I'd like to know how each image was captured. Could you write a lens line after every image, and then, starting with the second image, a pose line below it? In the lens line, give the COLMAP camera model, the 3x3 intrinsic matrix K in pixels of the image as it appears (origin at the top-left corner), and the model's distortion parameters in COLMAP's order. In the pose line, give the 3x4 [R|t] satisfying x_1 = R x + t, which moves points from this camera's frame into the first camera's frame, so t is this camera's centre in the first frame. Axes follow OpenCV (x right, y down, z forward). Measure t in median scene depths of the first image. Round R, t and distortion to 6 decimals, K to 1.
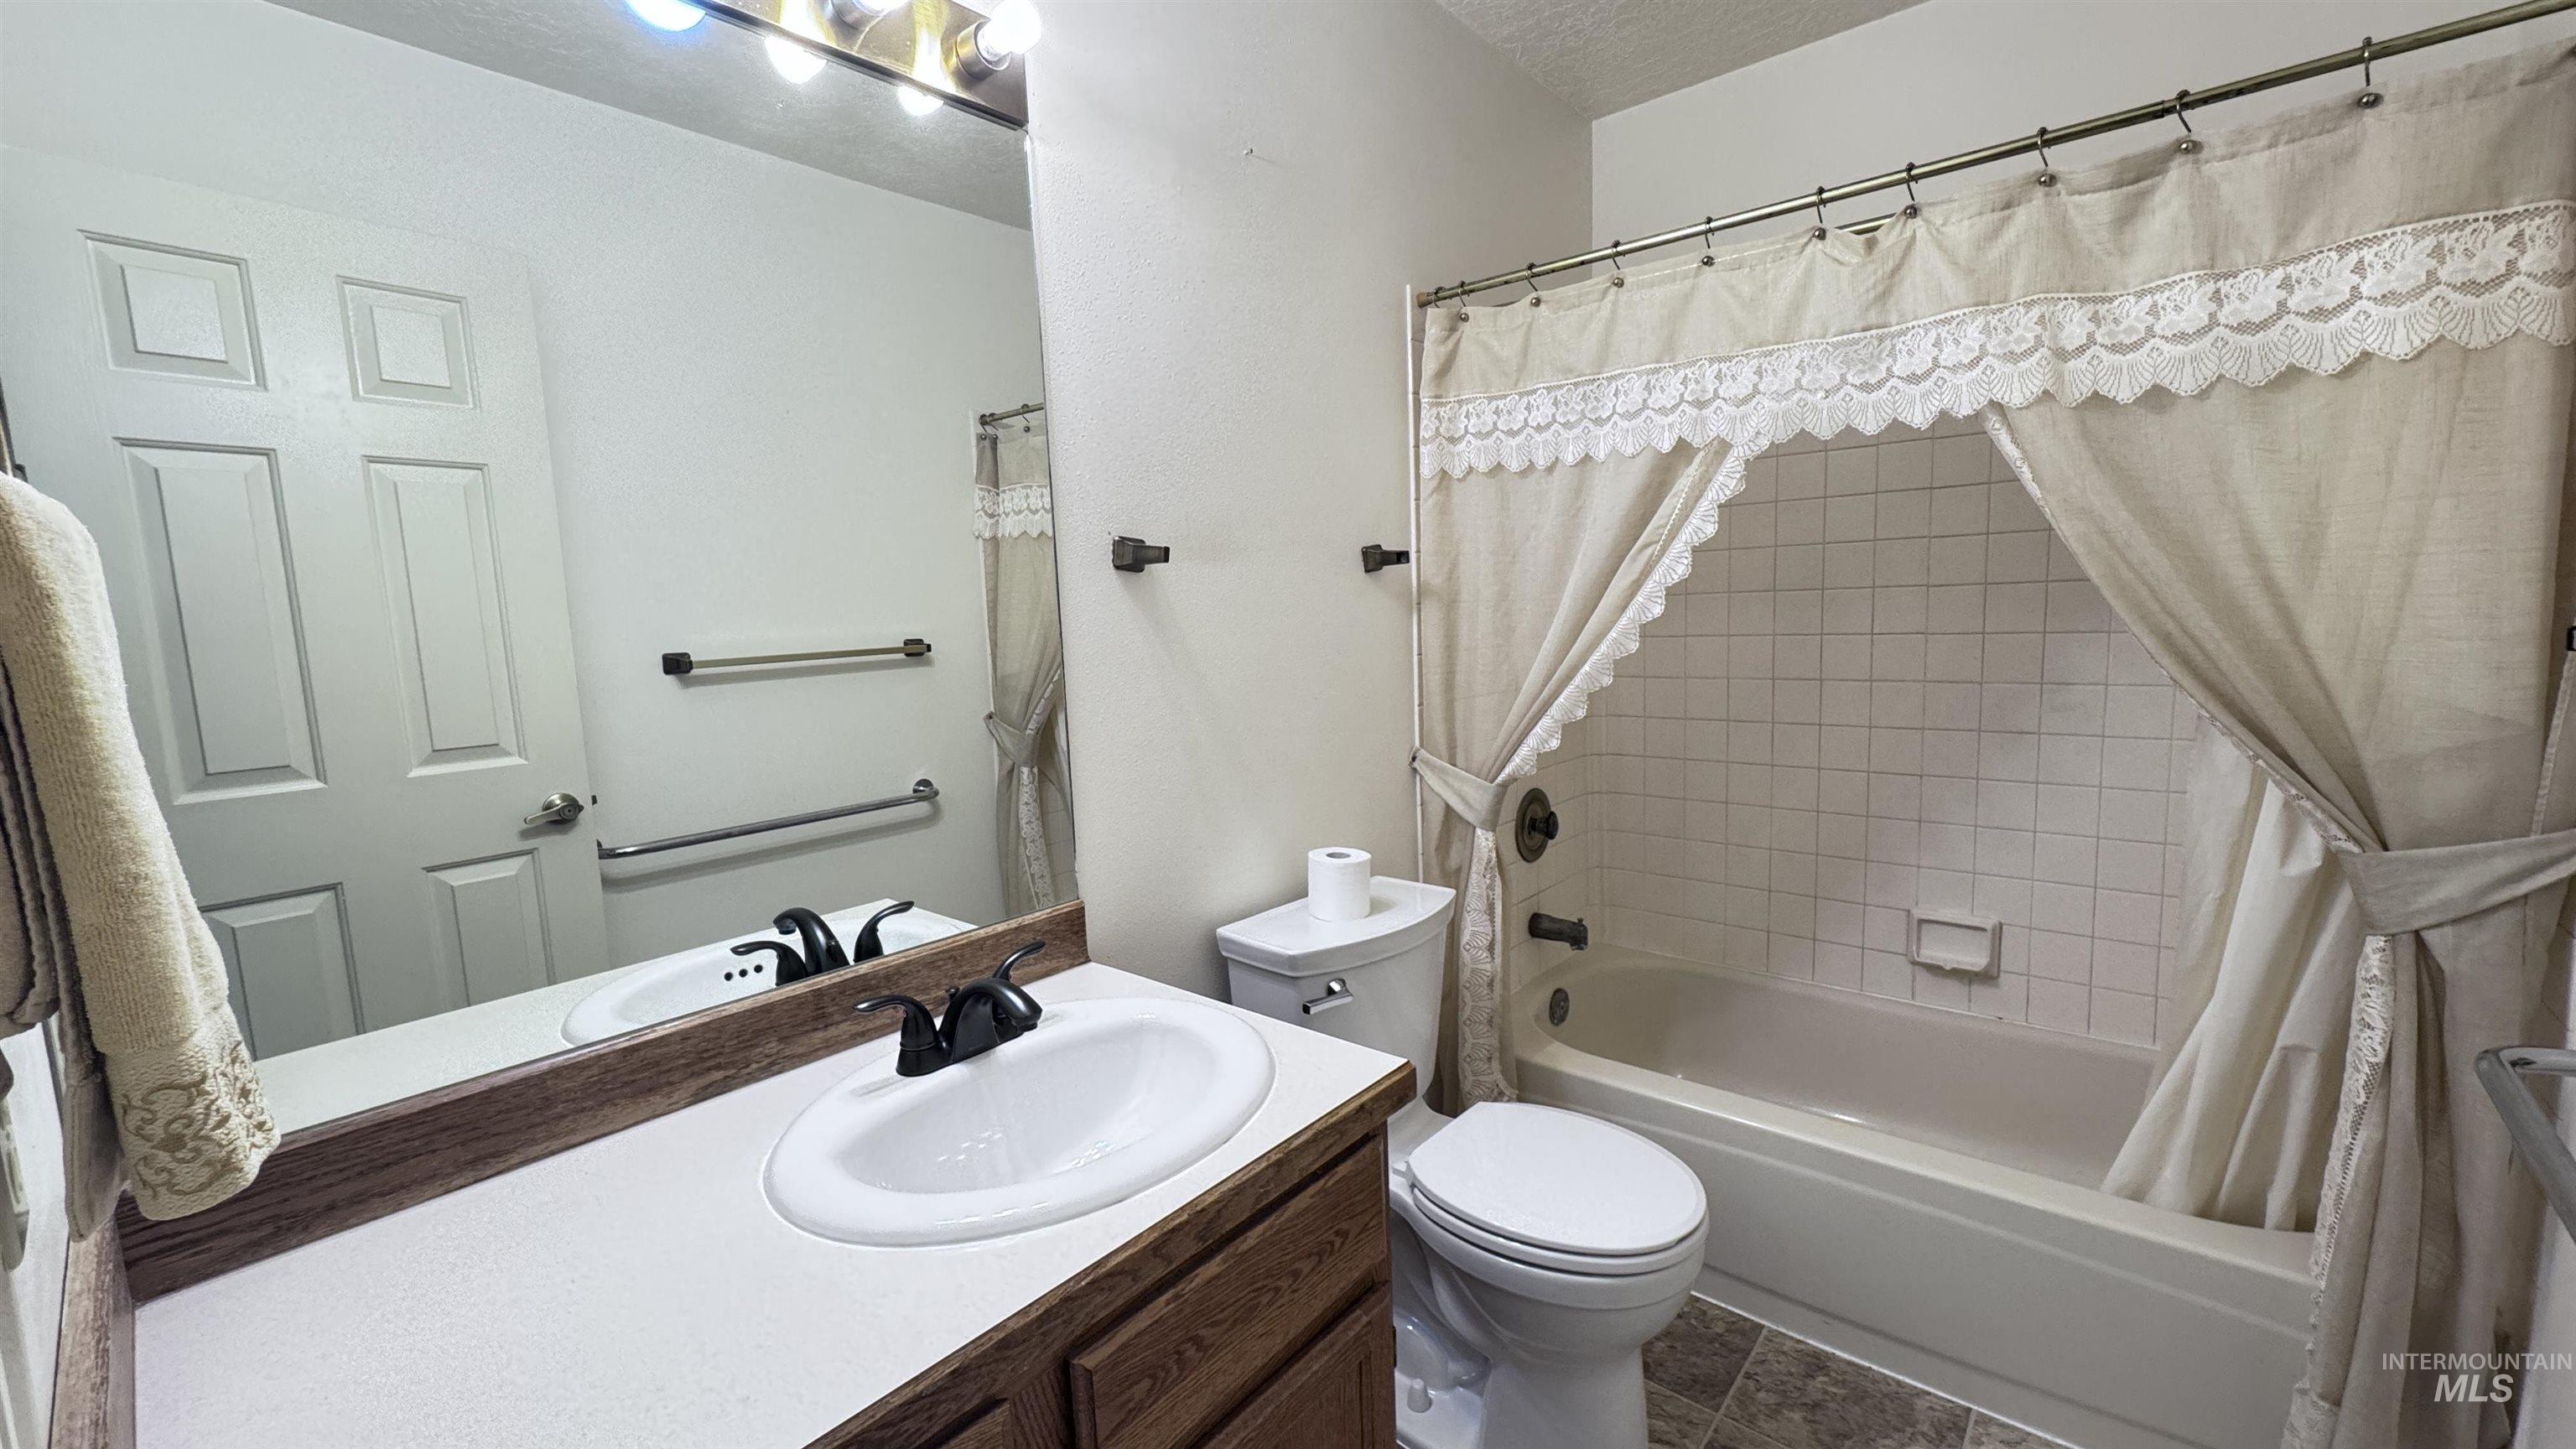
lens RADIAL K [[1025.0, 0, 1291.2], [0, 1025.0, 727.4], [0, 0, 1]] dist [-0.002892, 0.000733]
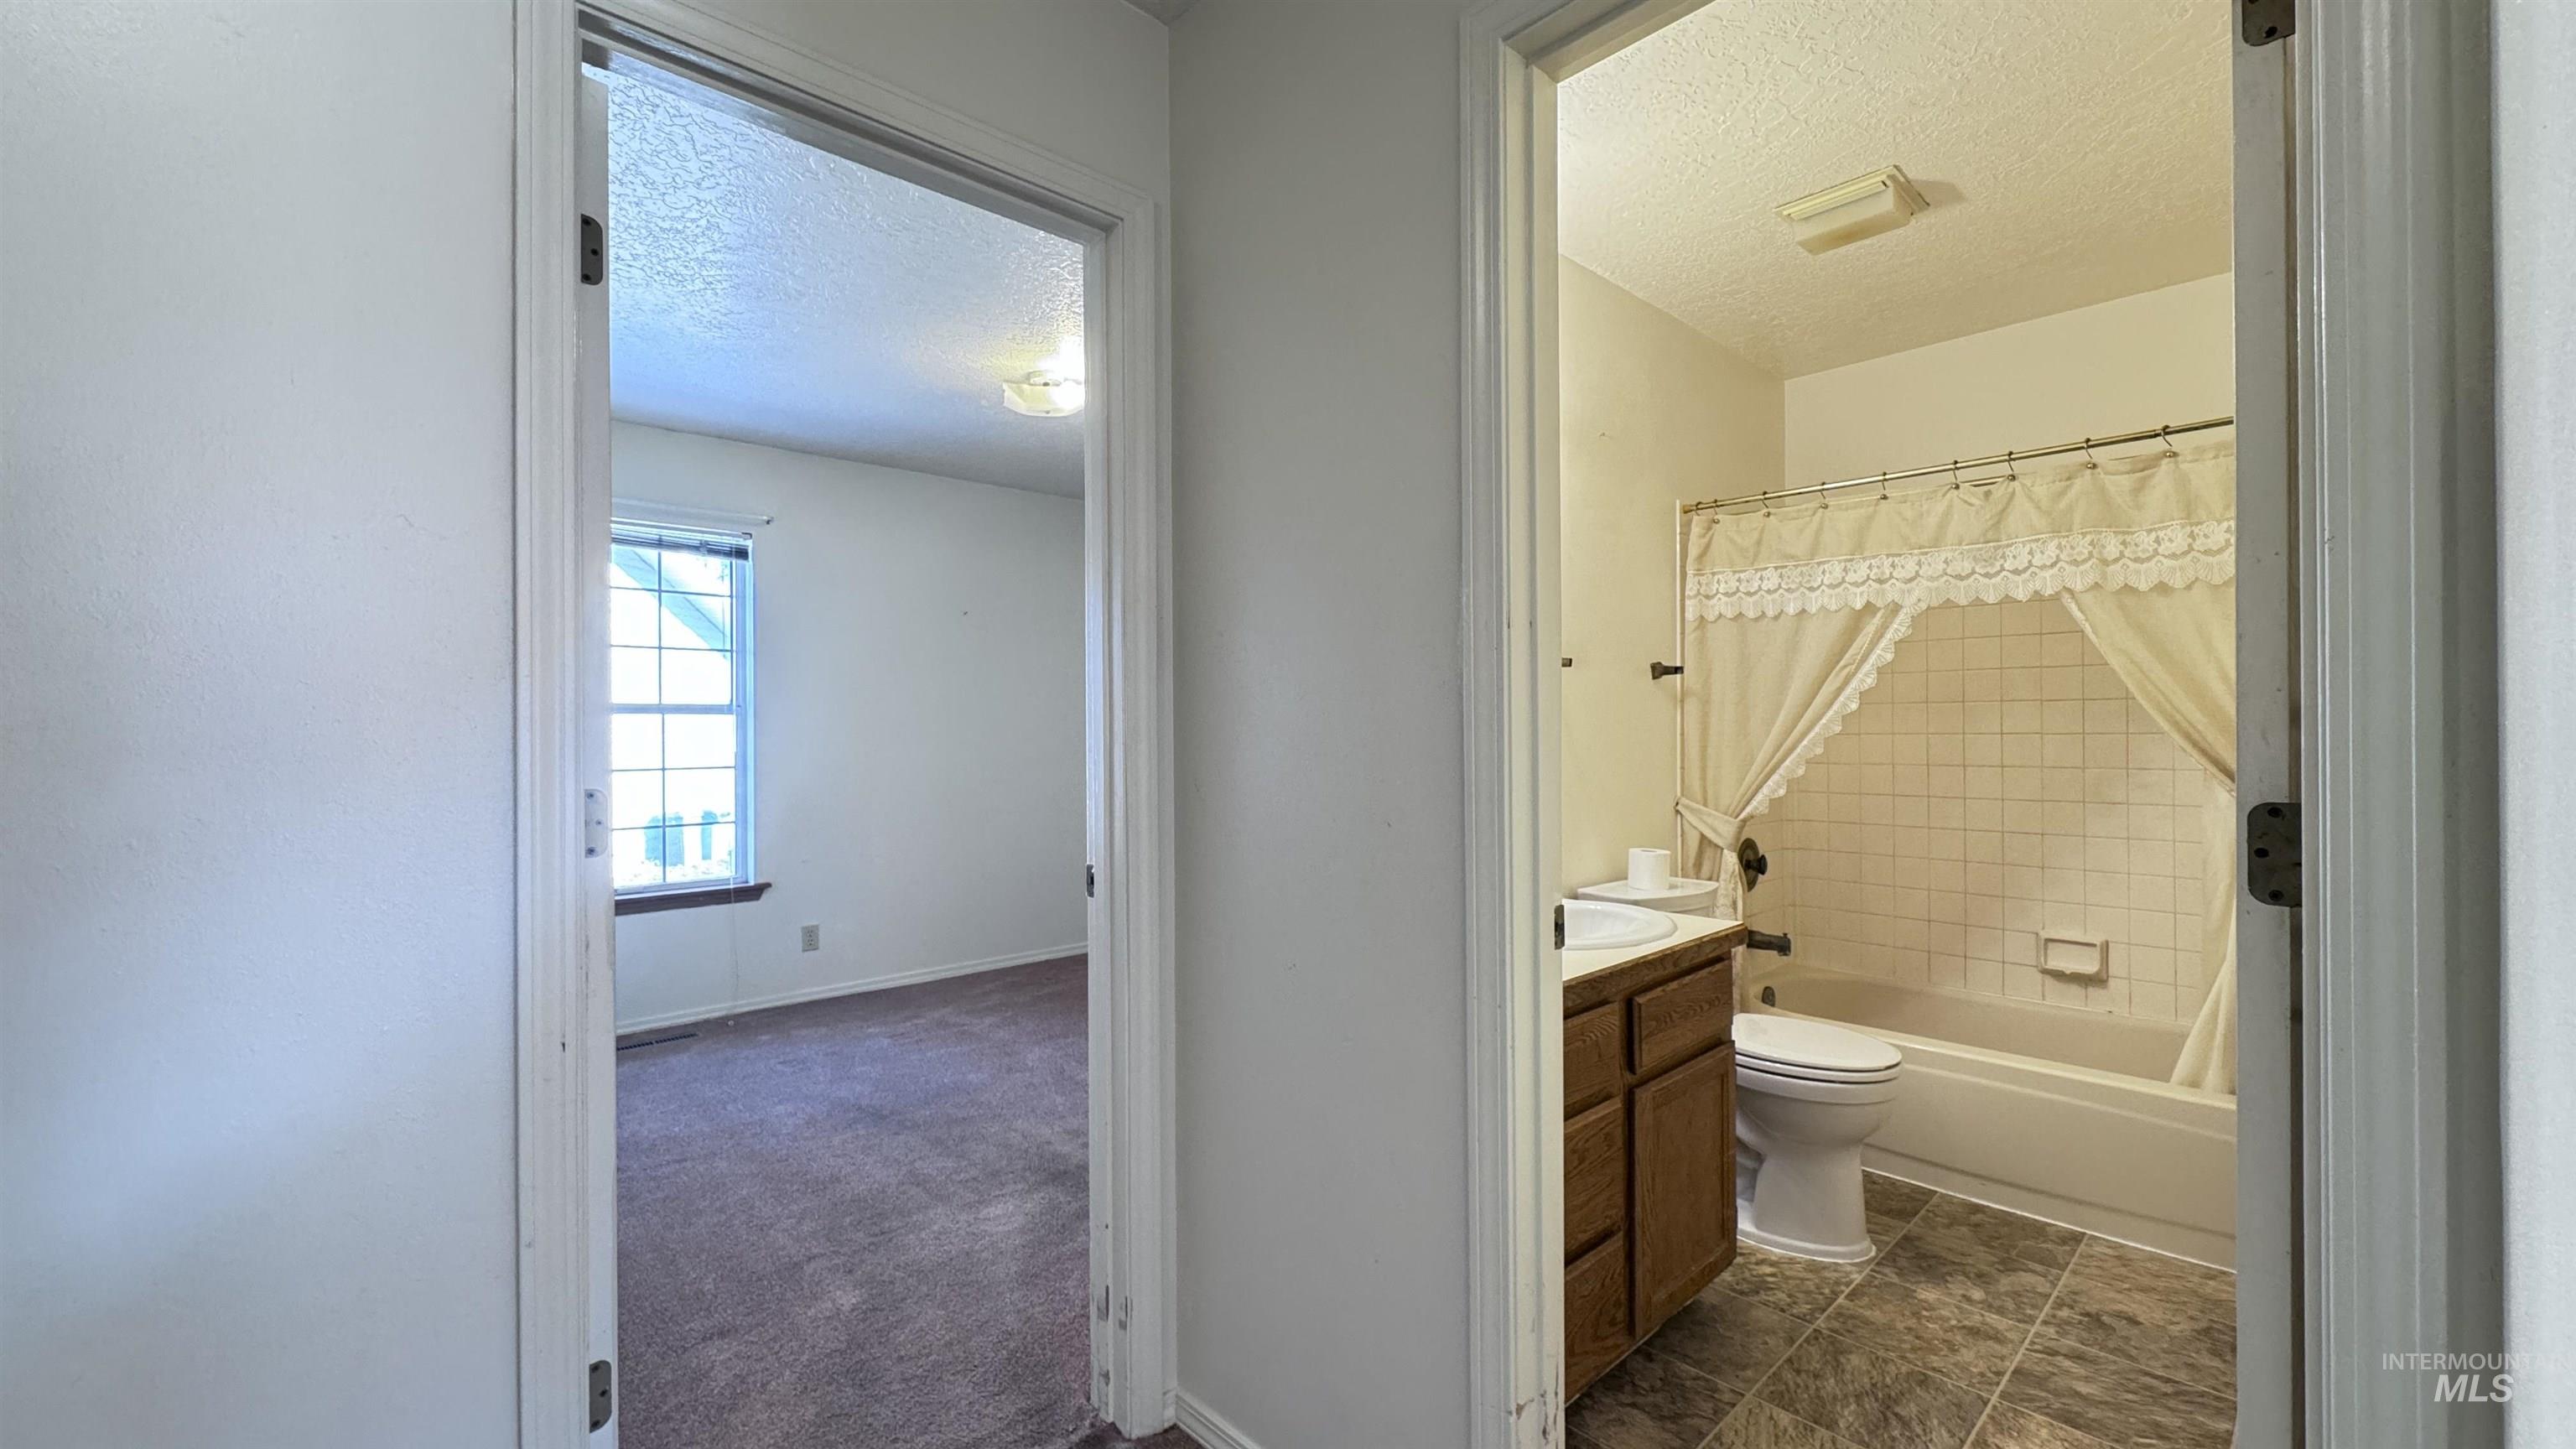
lens RADIAL K [[1025.0, 0, 1289.2], [0, 1025.0, 725.7], [0, 0, 1]] dist [-0.002892, 0.000733]
pose [[0.993908, 0.031599, -0.105590, -0.339662], [-0.043976, 0.992155, -0.117027, 0.137928], [0.101064, 0.120957, 0.987500, -0.644386]]
